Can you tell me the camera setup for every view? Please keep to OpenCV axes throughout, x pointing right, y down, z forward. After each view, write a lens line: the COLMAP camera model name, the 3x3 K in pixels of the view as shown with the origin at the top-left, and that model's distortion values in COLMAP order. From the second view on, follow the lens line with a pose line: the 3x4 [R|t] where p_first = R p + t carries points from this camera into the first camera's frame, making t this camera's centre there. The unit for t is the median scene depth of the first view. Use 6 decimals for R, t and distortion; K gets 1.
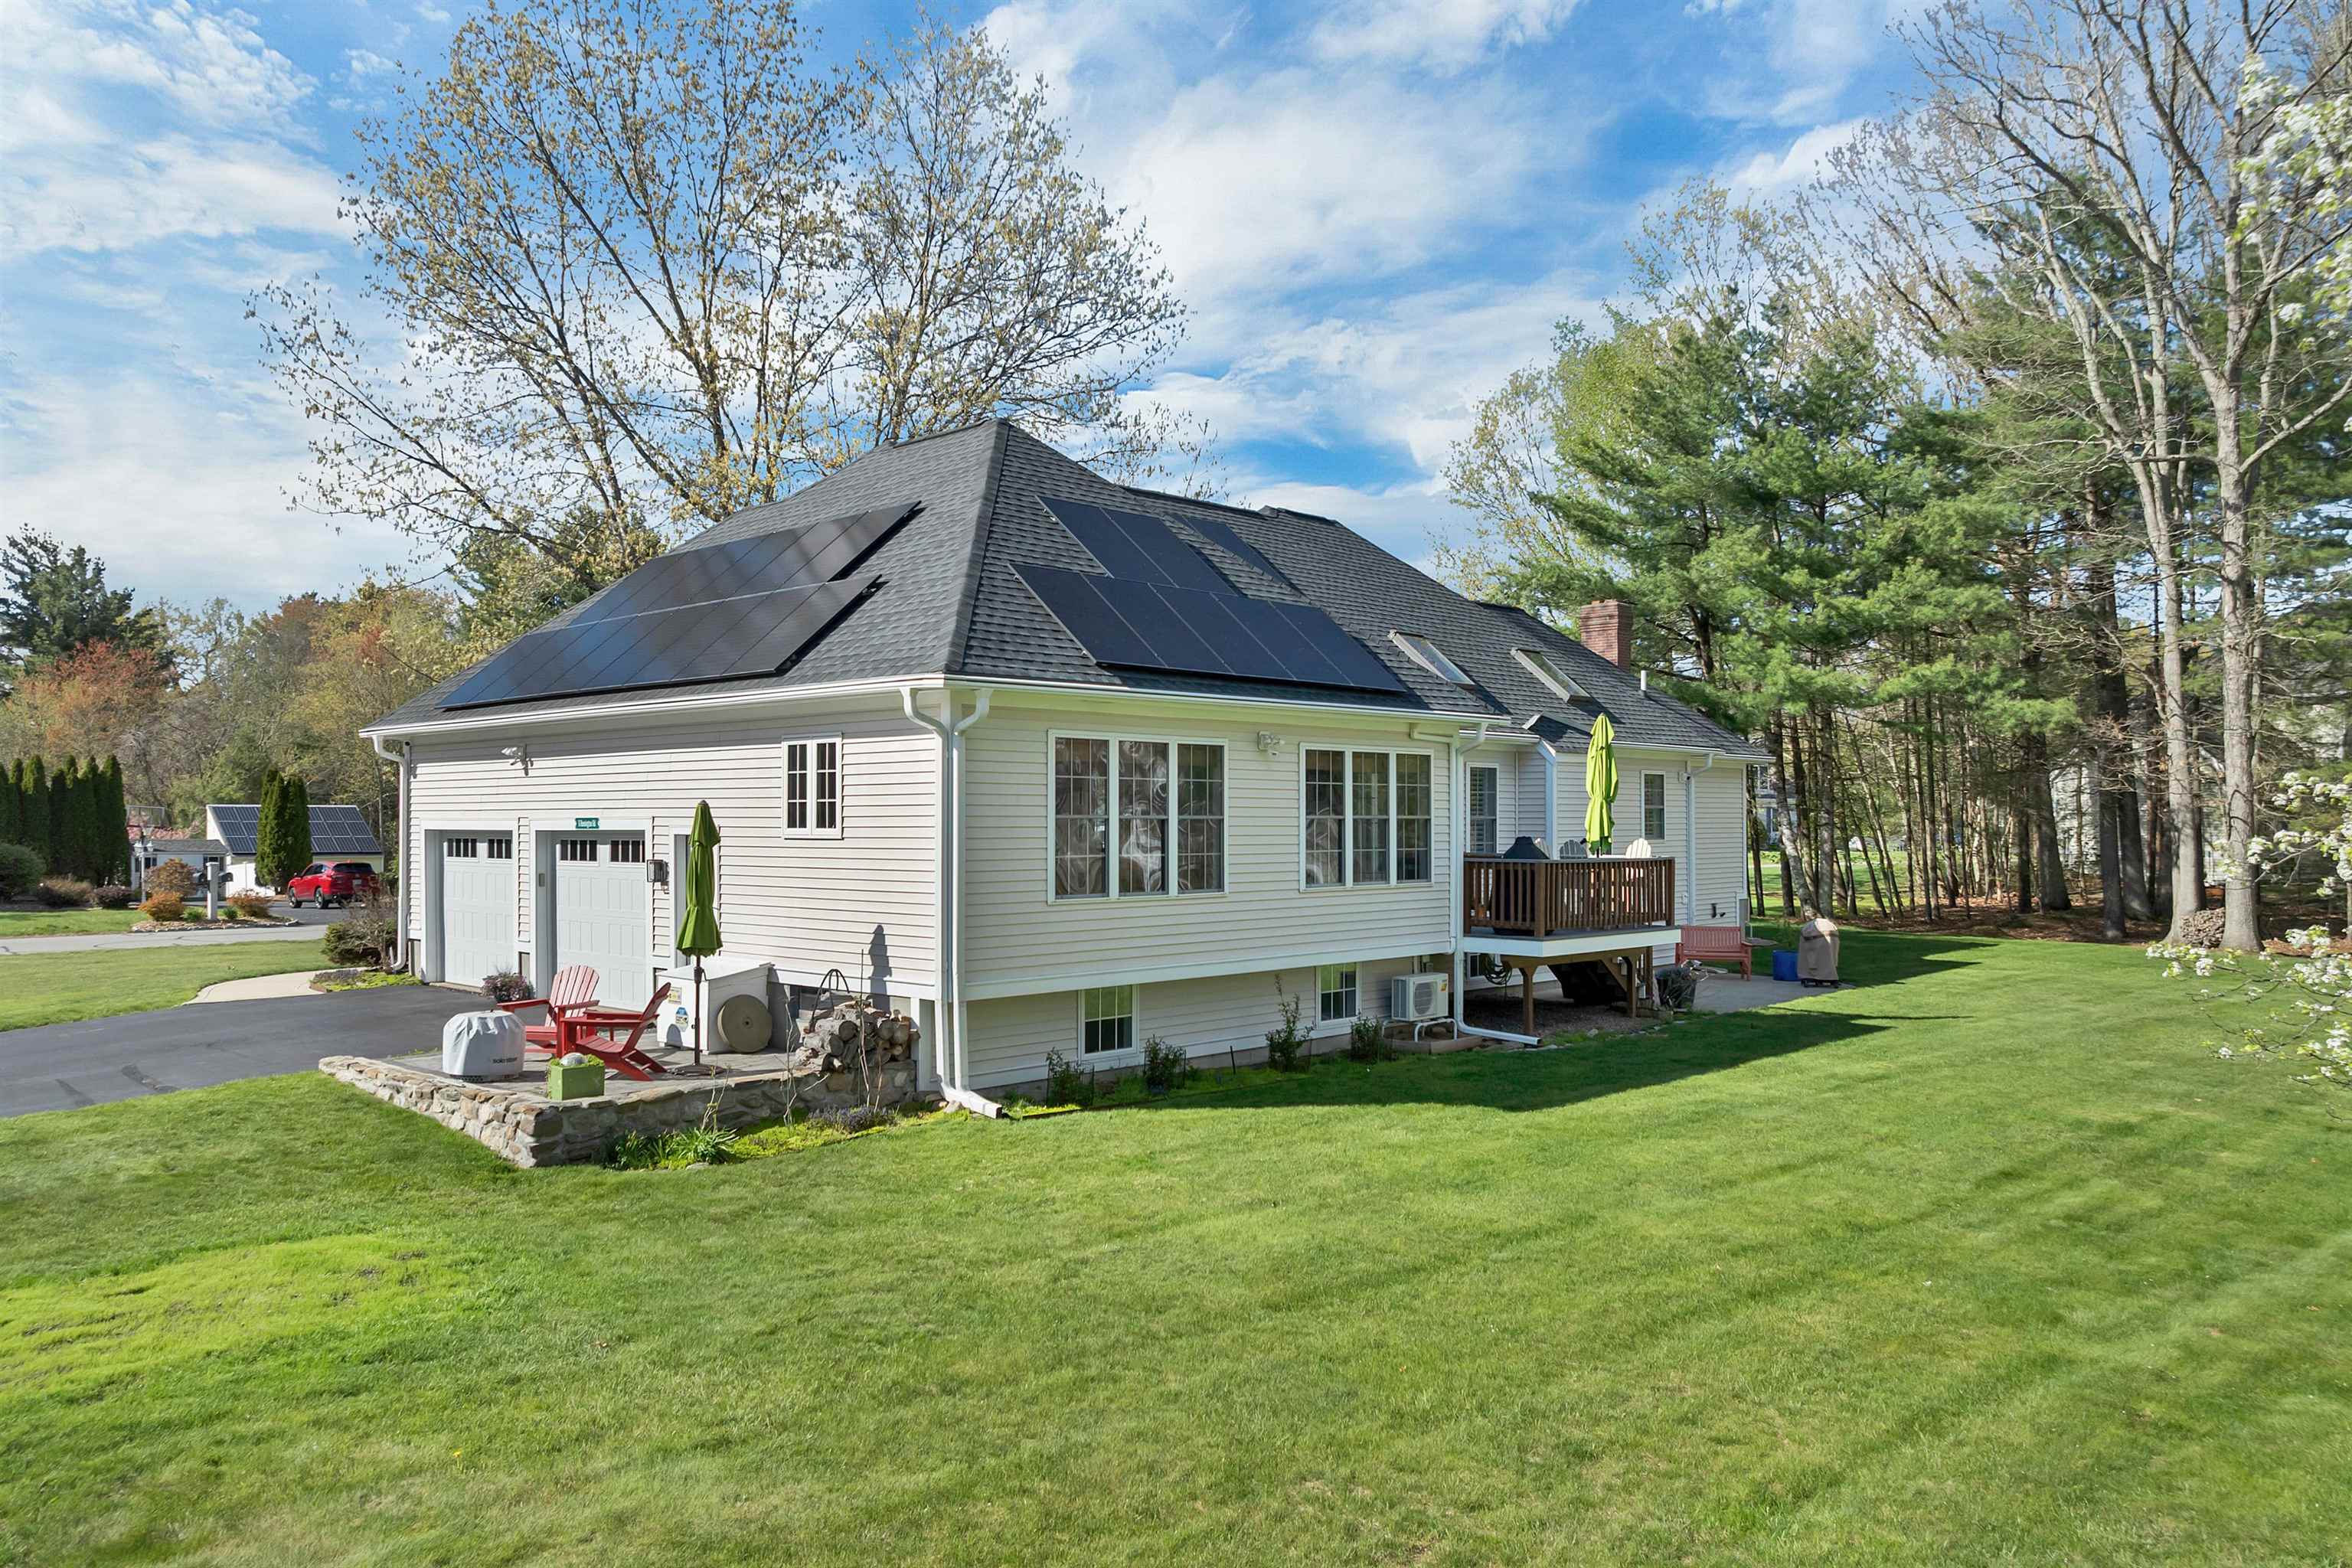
lens RADIAL K [[1683.9, 0, 1176.0], [0, 1683.9, 784.0], [0, 0, 1]] dist [-0.022746, -0.001311]
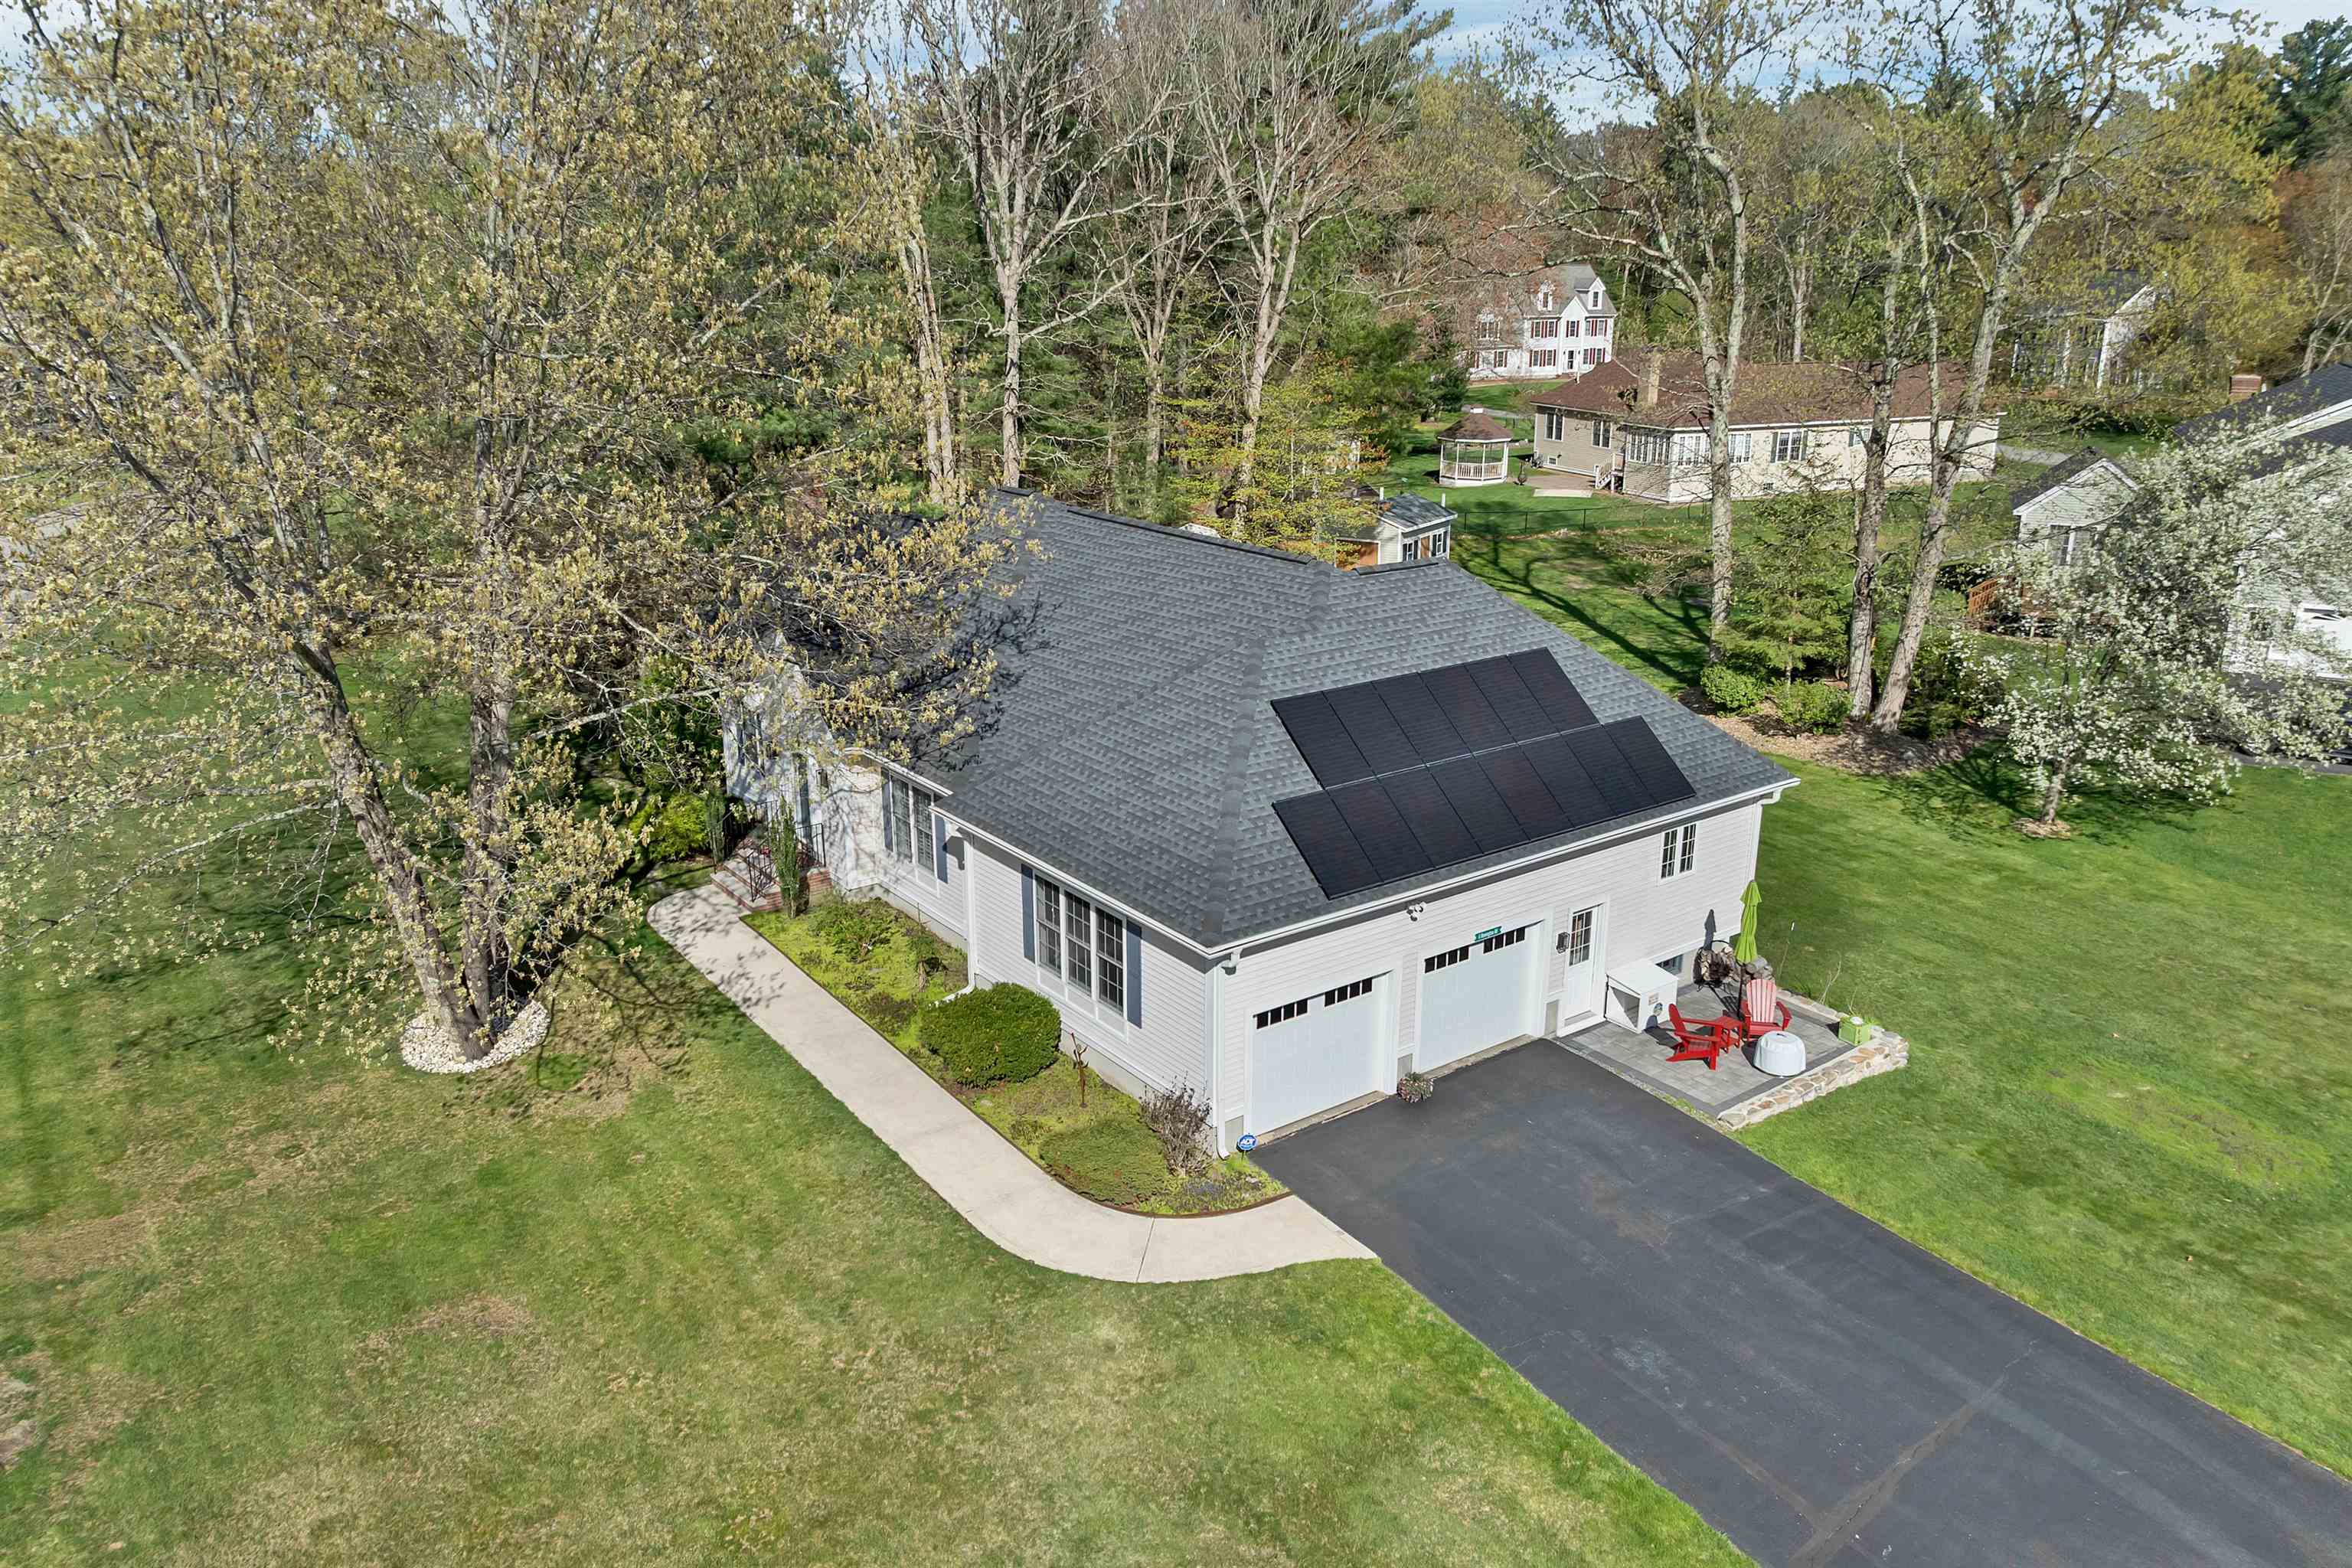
lens RADIAL K [[1683.9, 0, 1176.0], [0, 1683.9, 784.0], [0, 0, 1]] dist [-0.022746, -0.001311]
pose [[0.189814, -0.291491, 0.937552, -1.929608], [-0.018645, 0.953670, 0.300277, -0.578580], [-0.981643, -0.074477, 0.175585, 1.217363]]
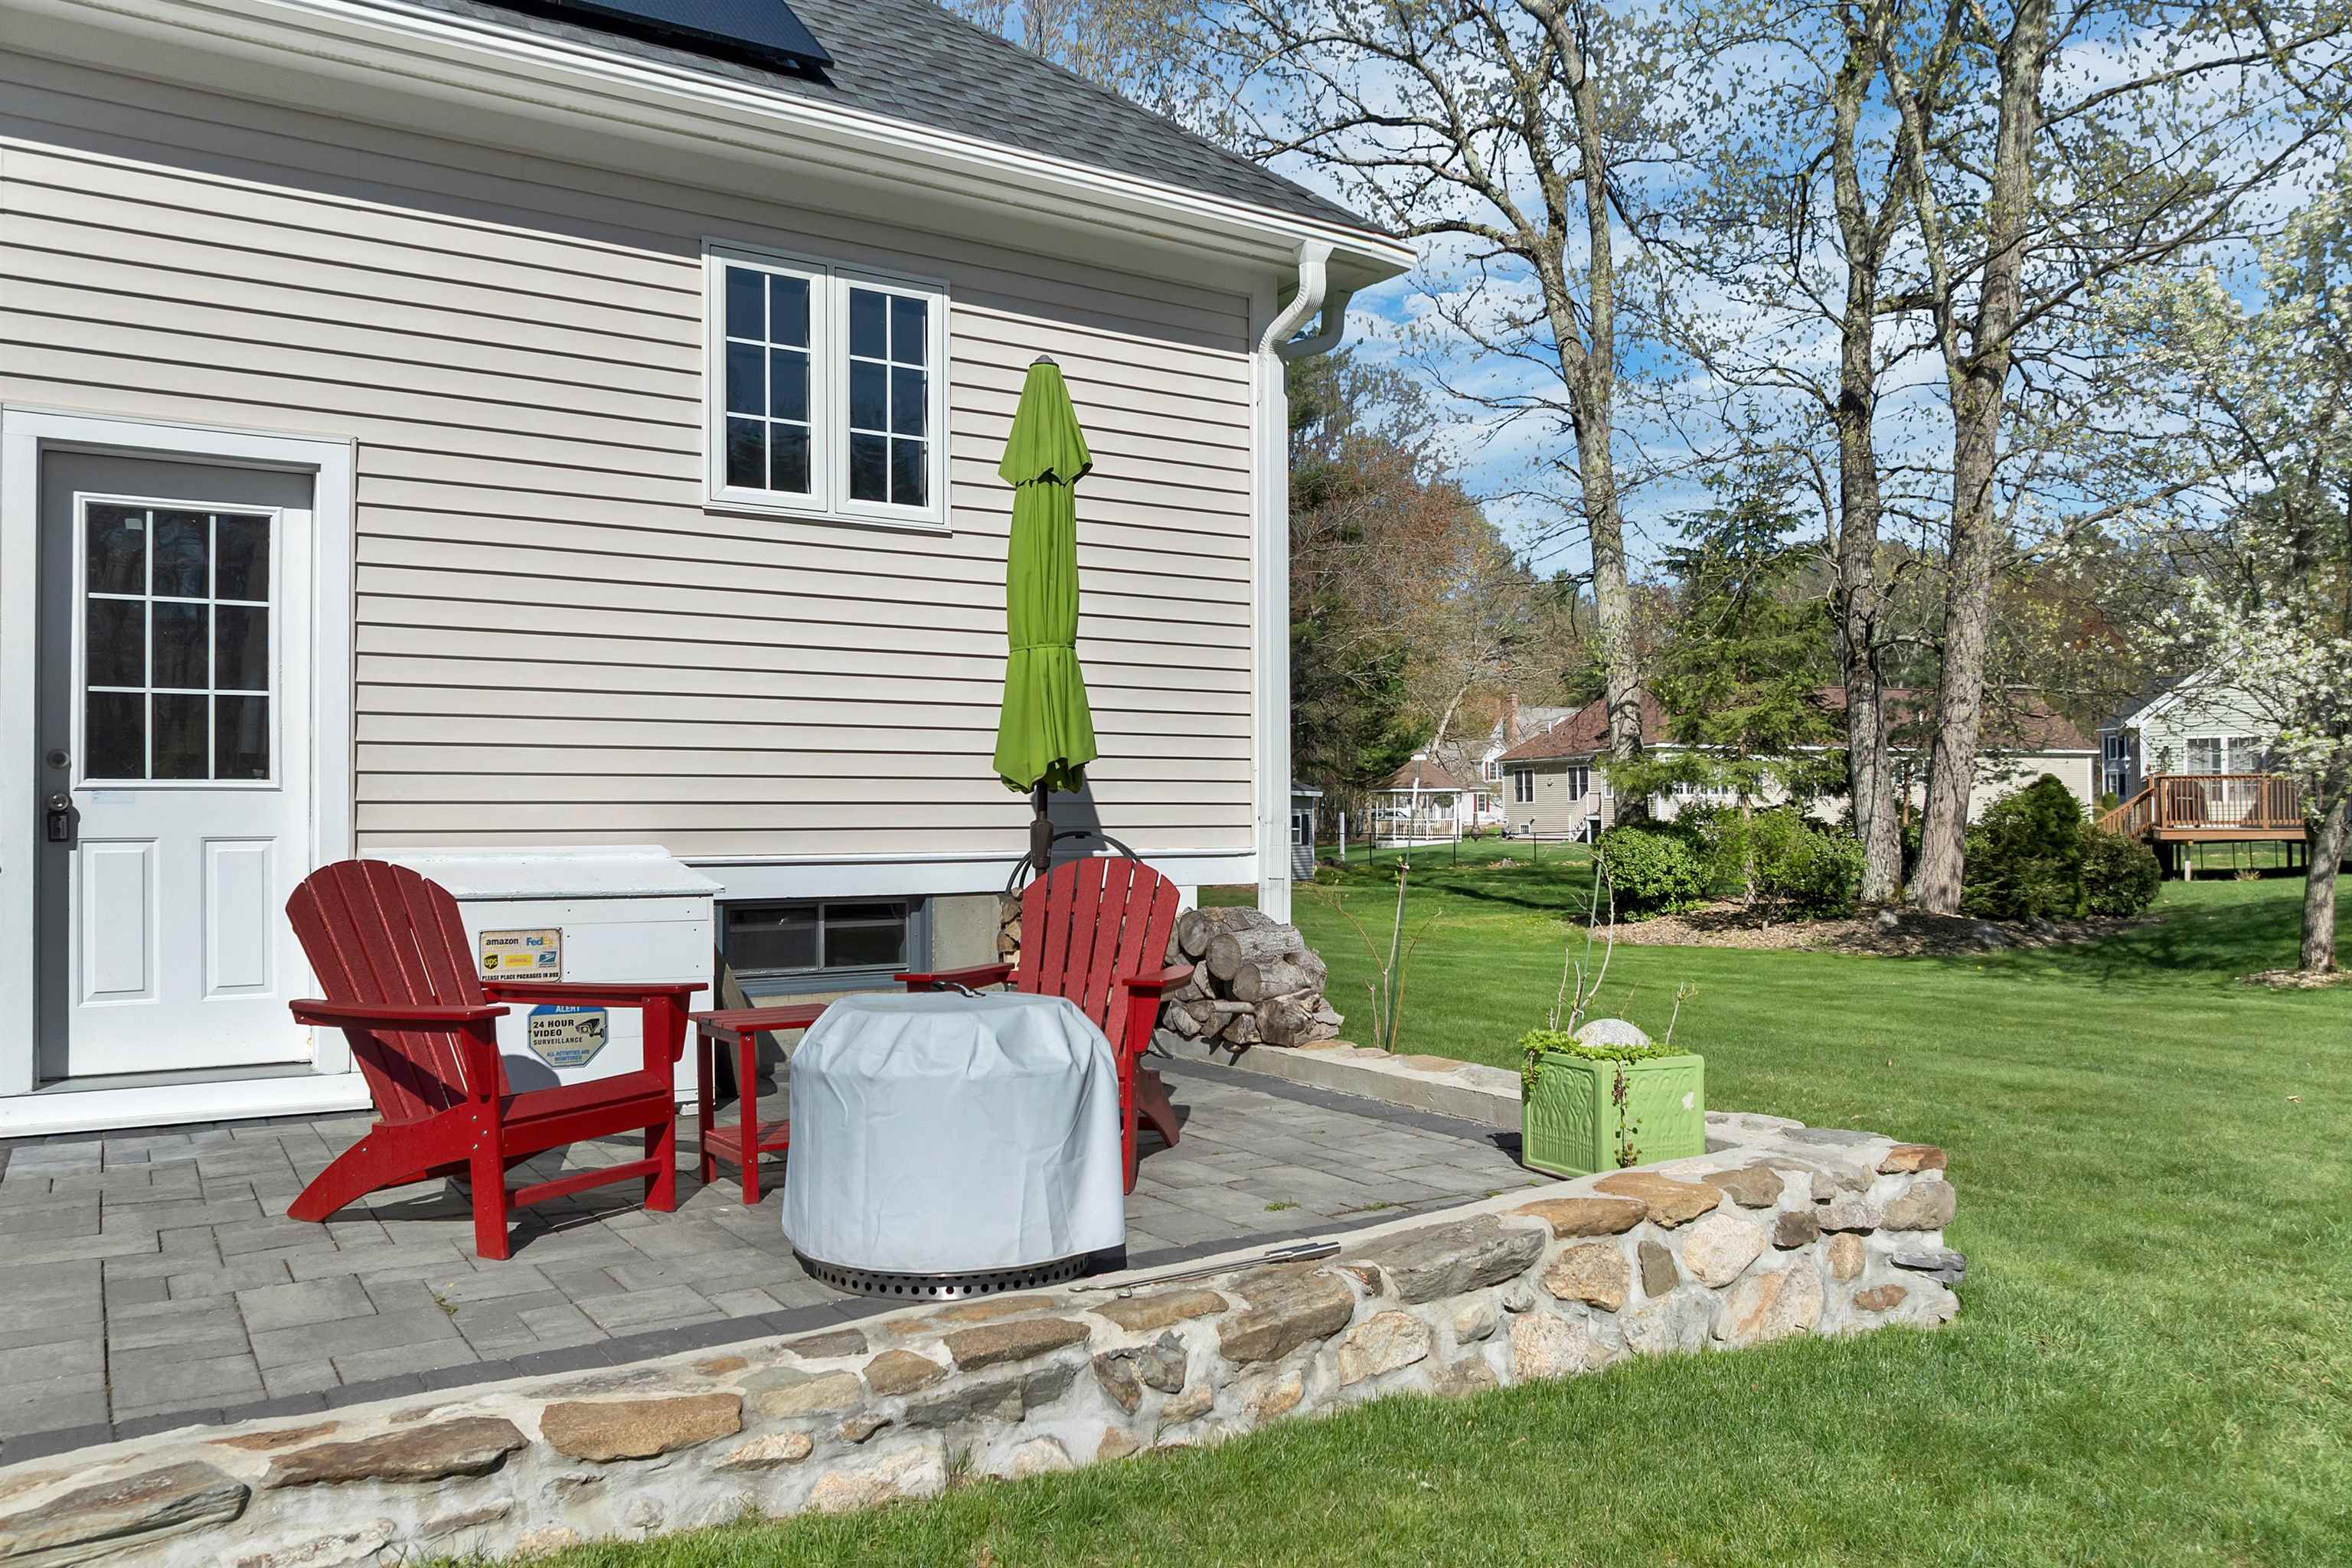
lens RADIAL K [[1683.9, 0, 1176.0], [0, 1683.9, 784.0], [0, 0, 1]] dist [-0.022746, -0.001311]
pose [[0.241279, 0.021689, 0.970213, -0.585302], [-0.012908, 0.999734, -0.019138, 0.102002], [-0.970370, -0.007906, 0.241495, 0.828760]]
